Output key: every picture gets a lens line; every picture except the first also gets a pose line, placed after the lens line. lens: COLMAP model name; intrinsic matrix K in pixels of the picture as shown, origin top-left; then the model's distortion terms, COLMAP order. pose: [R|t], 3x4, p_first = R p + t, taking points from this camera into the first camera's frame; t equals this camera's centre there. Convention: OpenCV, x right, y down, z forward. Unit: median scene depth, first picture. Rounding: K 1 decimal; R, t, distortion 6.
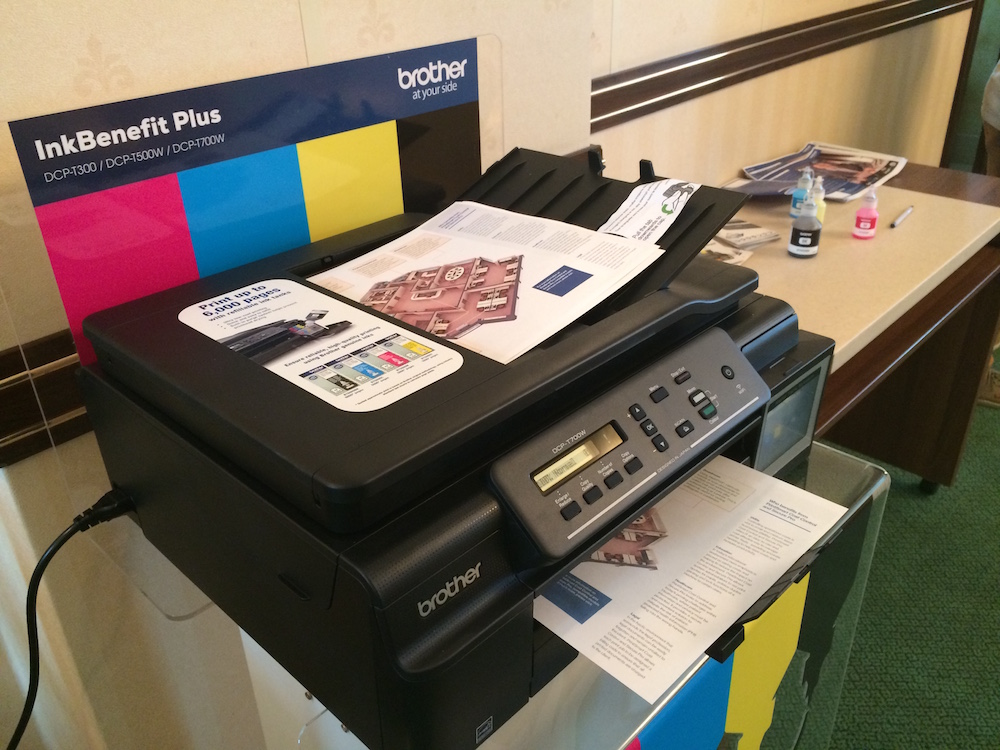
lens RADIAL K [[860.8, 0, 506.2], [0, 860.8, 377.6], [0, 0, 1]] dist [0.065745, -0.099493]
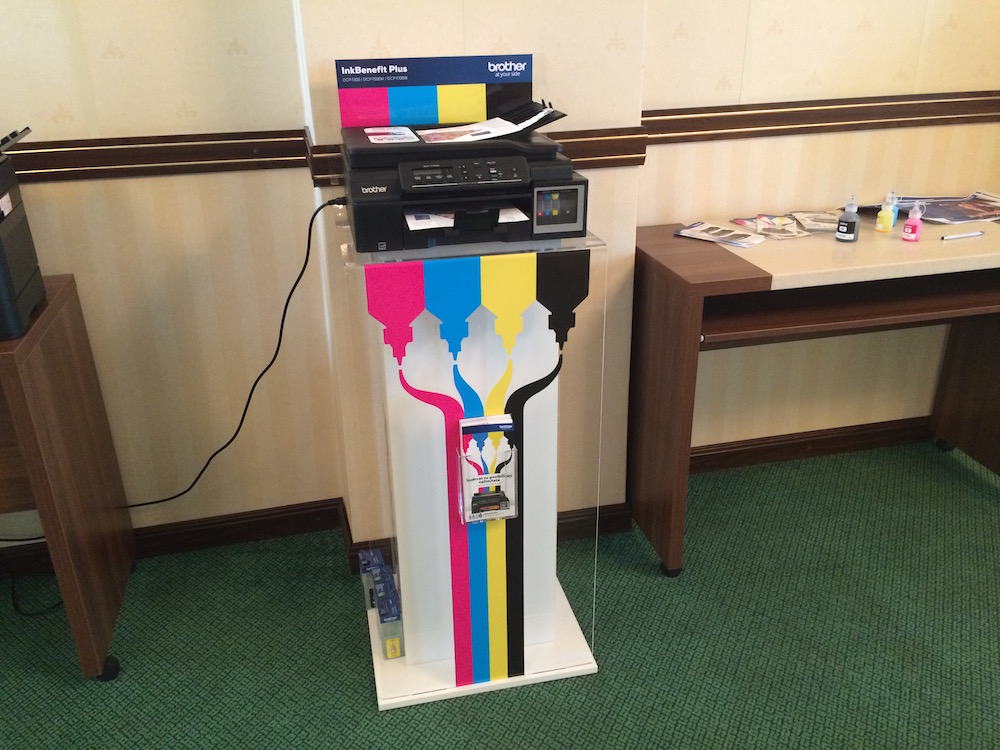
lens RADIAL K [[860.8, 0, 502.9], [0, 860.8, 375.3], [0, 0, 1]] dist [0.065745, -0.099493]
pose [[0.832437, 0.237460, -0.500661, 1.583427], [-0.279567, 0.960079, -0.009470, 0.591711], [0.478425, 0.147851, 0.865592, -1.135189]]
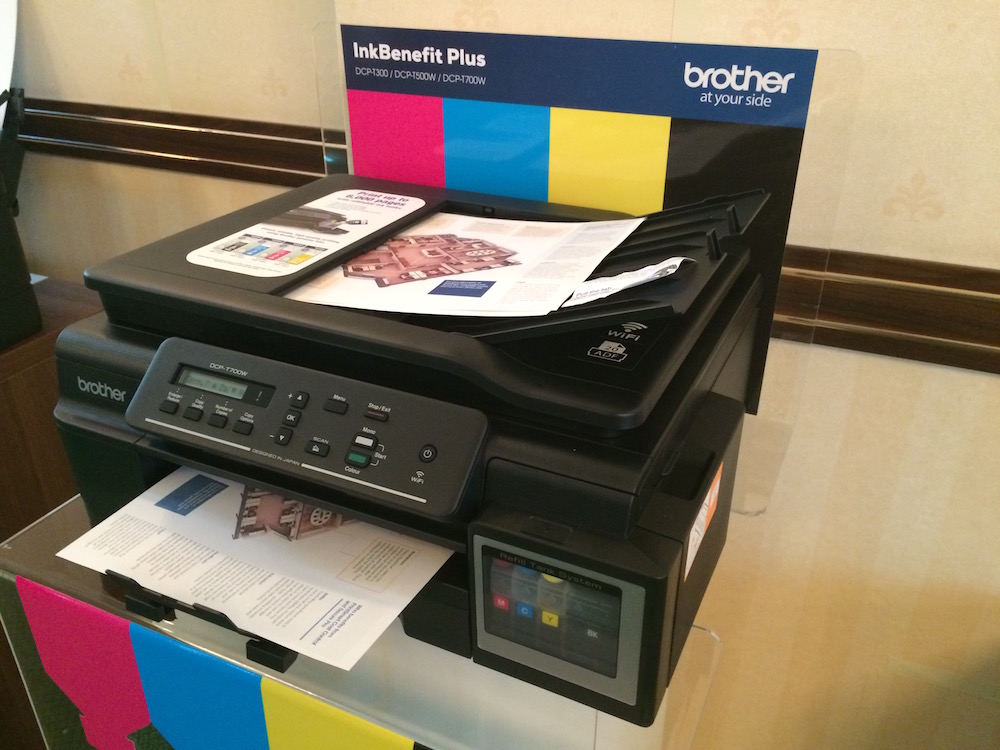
lens RADIAL K [[860.8, 0, 494.7], [0, 860.8, 379.1], [0, 0, 1]] dist [0.065745, -0.099493]
pose [[0.311621, 0.471650, -0.824887, 0.834570], [-0.472912, 0.829943, 0.295887, -0.304352], [0.824164, 0.297895, 0.481677, 0.597984]]
